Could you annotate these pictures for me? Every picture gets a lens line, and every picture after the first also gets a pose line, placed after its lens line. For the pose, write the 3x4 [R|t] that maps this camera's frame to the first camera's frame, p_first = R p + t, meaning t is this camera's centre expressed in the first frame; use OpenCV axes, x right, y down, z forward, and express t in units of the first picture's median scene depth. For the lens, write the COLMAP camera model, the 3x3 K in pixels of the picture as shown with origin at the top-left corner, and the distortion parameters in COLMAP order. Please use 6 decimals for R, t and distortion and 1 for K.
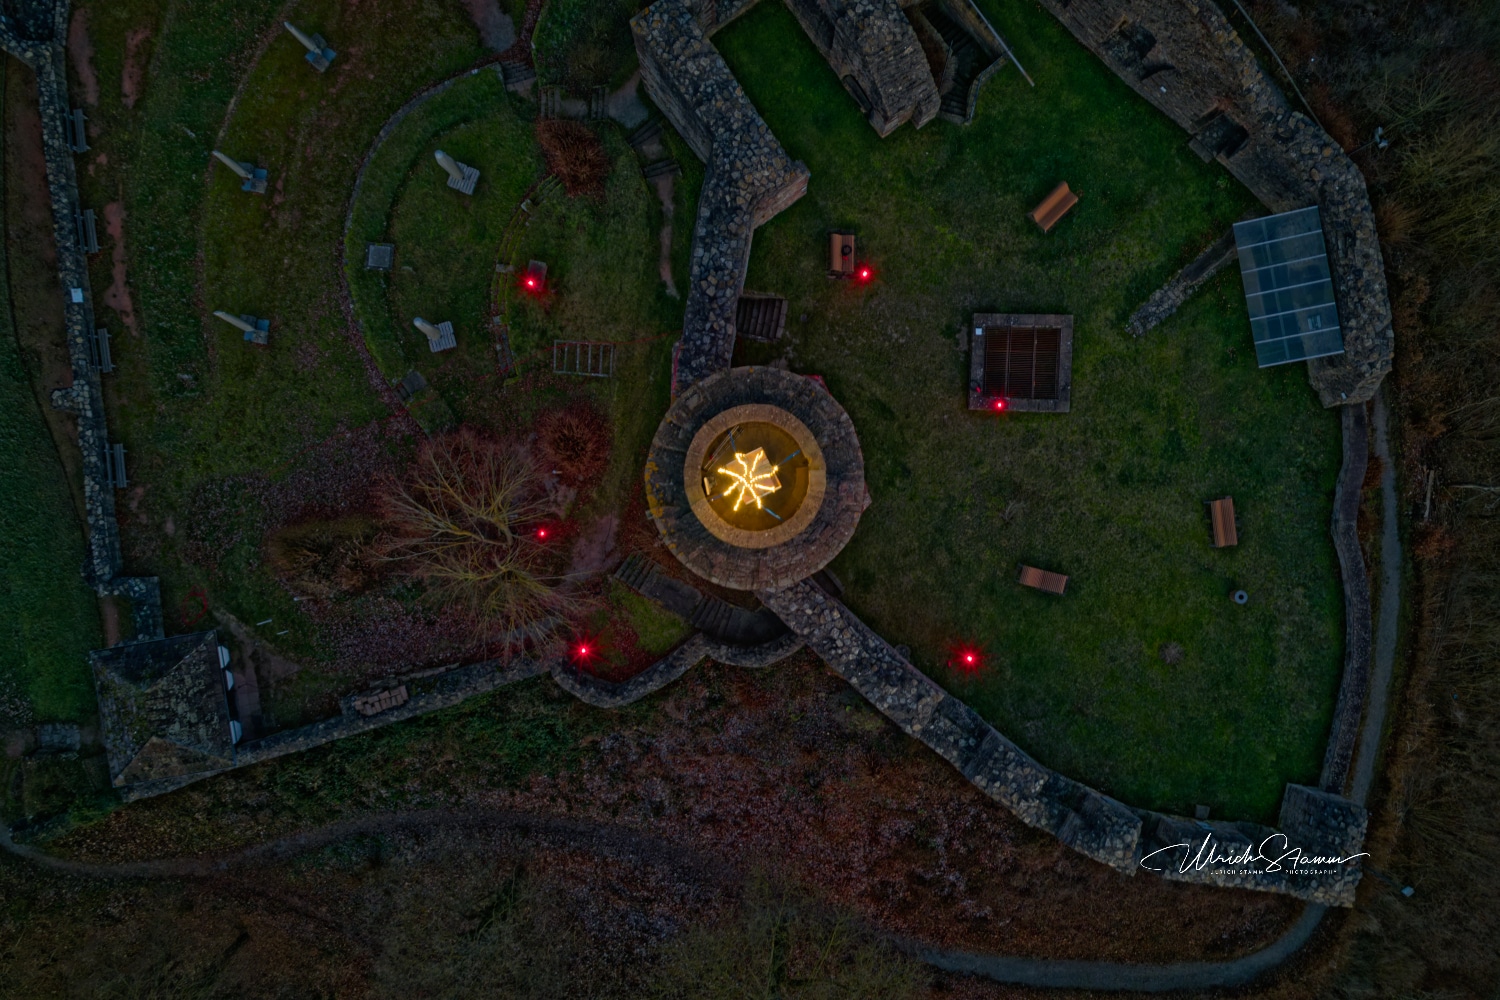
lens RADIAL K [[1220.8, 0, 758.8], [0, 1220.8, 495.7], [0, 0, 1]] dist [-0.013904, 0.021571]
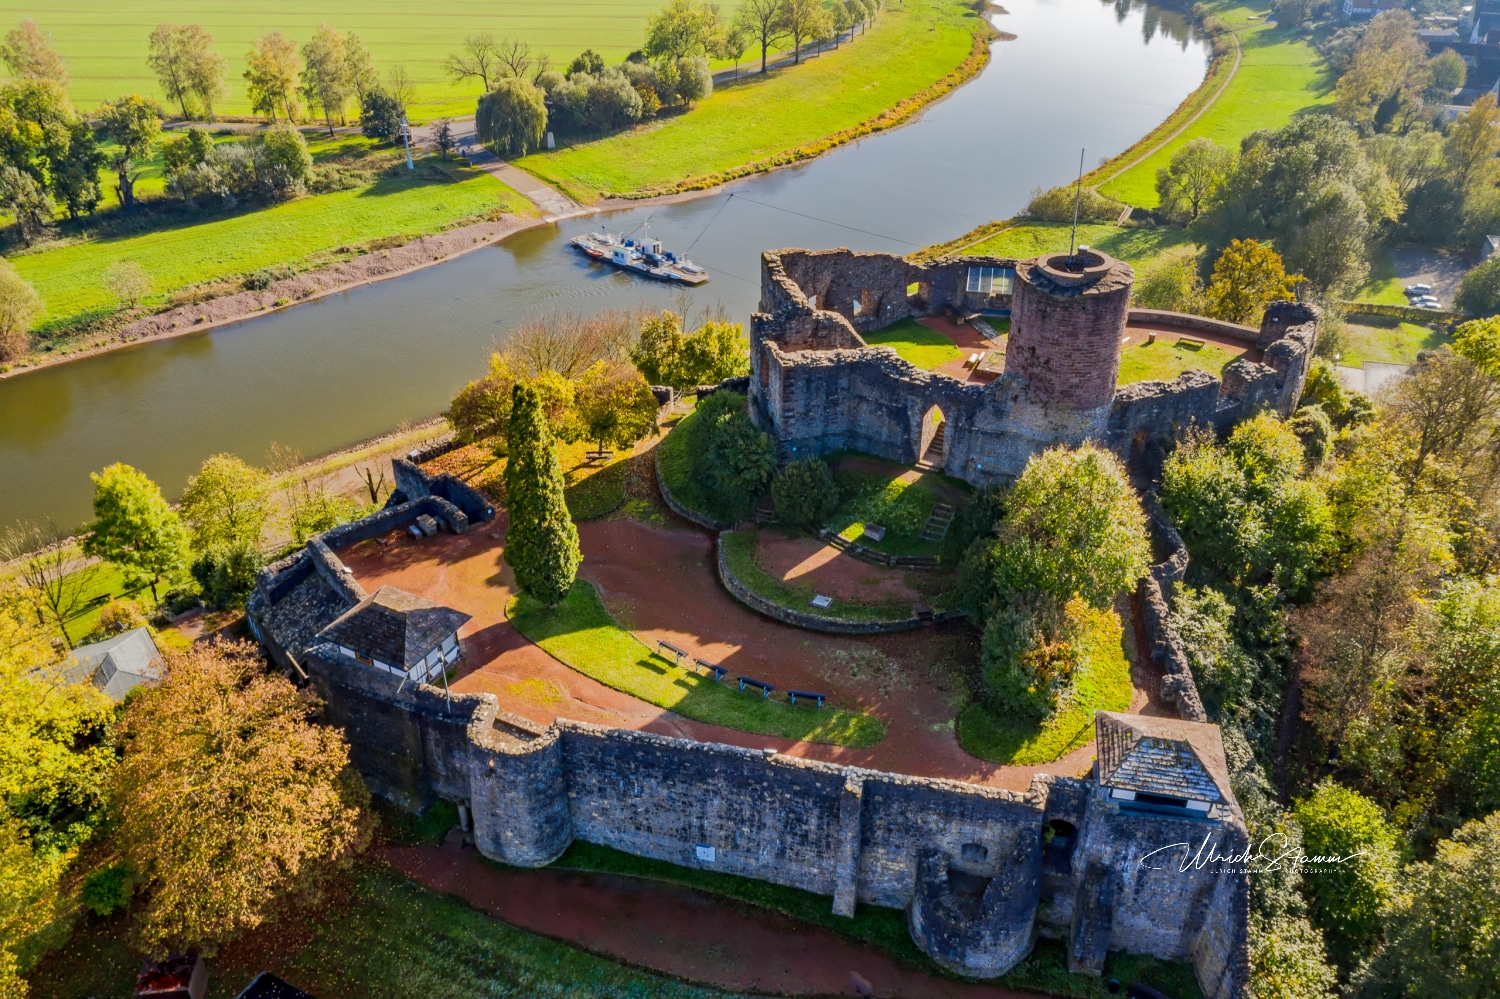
lens RADIAL K [[1161.2, 0, 745.4], [0, 1161.2, 488.5], [0, 0, 1]] dist [-0.022533, -0.009740]
pose [[0.370119, -0.480331, 0.795169, -1.333128], [0.928980, 0.188825, -0.318342, 0.108737], [0.002762, 0.856521, 0.516105, 0.249177]]
